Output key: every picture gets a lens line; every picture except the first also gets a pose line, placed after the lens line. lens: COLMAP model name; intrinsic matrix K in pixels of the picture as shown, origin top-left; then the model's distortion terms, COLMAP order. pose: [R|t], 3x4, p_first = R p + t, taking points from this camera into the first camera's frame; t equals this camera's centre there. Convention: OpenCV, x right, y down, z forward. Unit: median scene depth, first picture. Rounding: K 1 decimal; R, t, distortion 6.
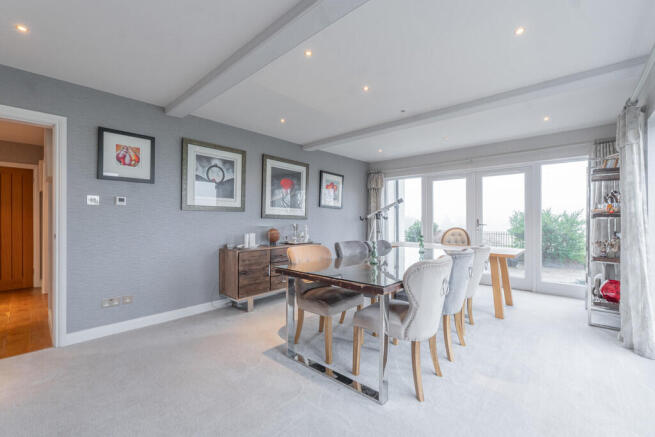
lens RADIAL K [[275.9, 0, 327.5], [0, 275.9, 218.5], [0, 0, 1]] dist [-0.008366, -0.000053]
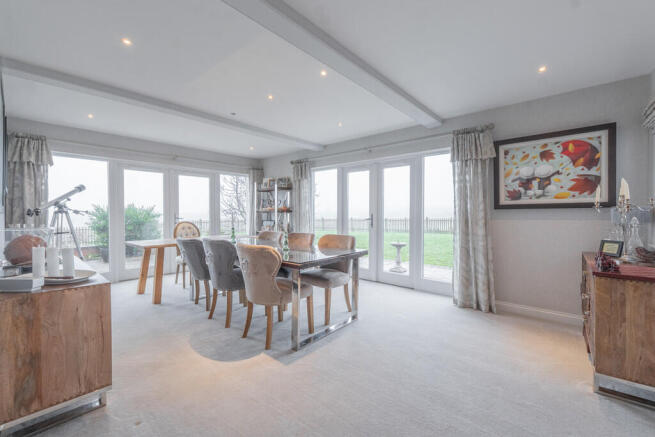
lens RADIAL K [[275.9, 0, 327.5], [0, 275.9, 218.5], [0, 0, 1]] dist [-0.008366, -0.000053]
pose [[-0.028419, -0.019074, 0.999414, -0.612784], [-0.000240, 0.999818, 0.019075, 0.000840], [-0.999596, 0.000302, -0.028419, 0.493955]]
